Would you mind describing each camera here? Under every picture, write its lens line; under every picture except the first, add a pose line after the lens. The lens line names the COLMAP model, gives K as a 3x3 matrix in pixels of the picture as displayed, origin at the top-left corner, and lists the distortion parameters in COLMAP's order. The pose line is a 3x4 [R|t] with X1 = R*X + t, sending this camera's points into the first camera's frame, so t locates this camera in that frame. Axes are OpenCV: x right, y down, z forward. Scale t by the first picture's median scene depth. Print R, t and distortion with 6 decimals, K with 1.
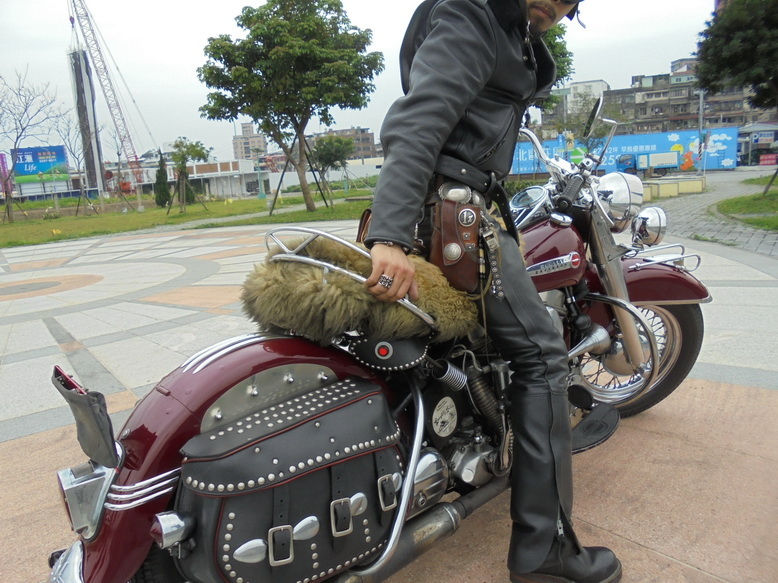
lens RADIAL K [[593.9, 0, 390.4], [0, 593.9, 281.4], [0, 0, 1]] dist [-0.128648, 0.116776]
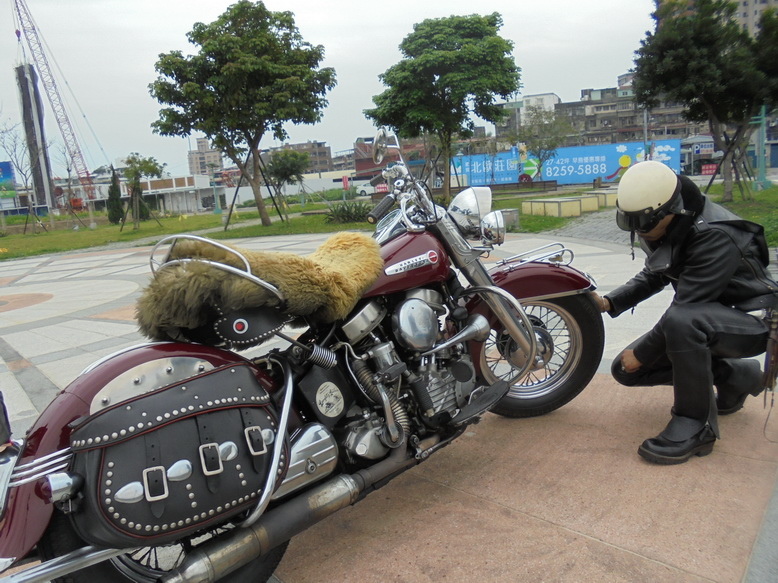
lens RADIAL K [[593.9, 0, 390.4], [0, 593.9, 281.4], [0, 0, 1]] dist [-0.128648, 0.116776]
pose [[0.997453, -0.021087, 0.068139, 0.005815], [0.022566, 0.999525, -0.021010, 0.001143], [-0.067664, 0.022494, 0.997455, -0.009340]]
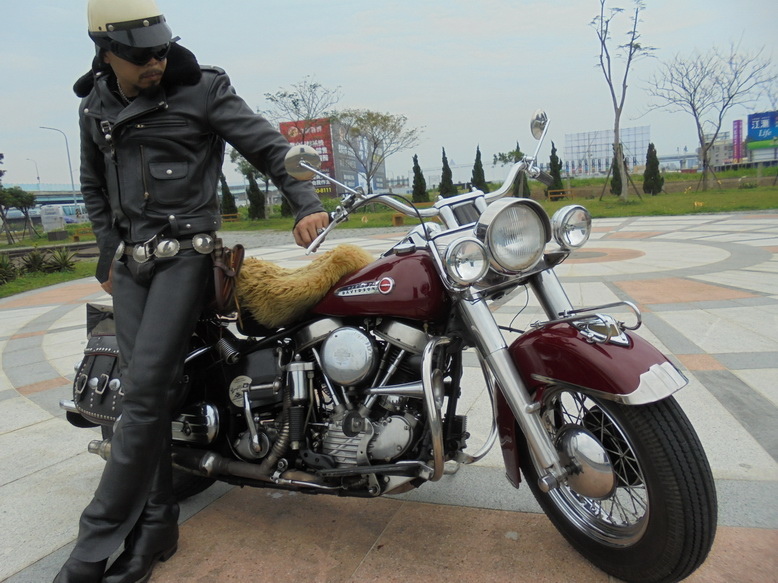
lens RADIAL K [[593.8, 0, 389.0], [0, 593.8, 291.5], [0, 0, 1]] dist [-0.132181, 0.125929]
pose [[0.423284, 0.187182, -0.886450, 0.112937], [-0.119880, 0.981393, 0.149987, -0.021059], [0.898031, 0.042781, 0.437847, 0.067950]]
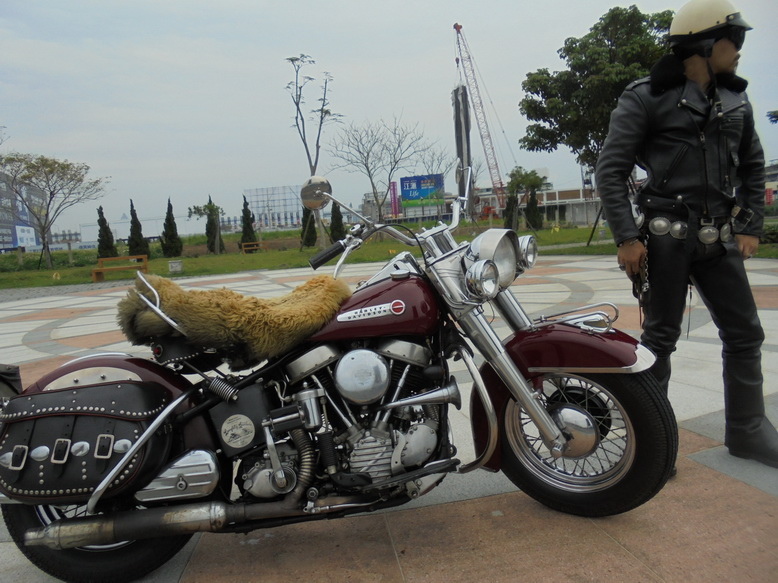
lens RADIAL K [[592.4, 0, 389.0], [0, 592.4, 291.5], [0, 0, 1]] dist [-0.129793, 0.123525]
pose [[0.823145, 0.079073, -0.562299, 0.083472], [-0.093588, 0.995606, 0.003004, -0.009605], [0.560066, 0.050152, 0.826928, 0.017695]]
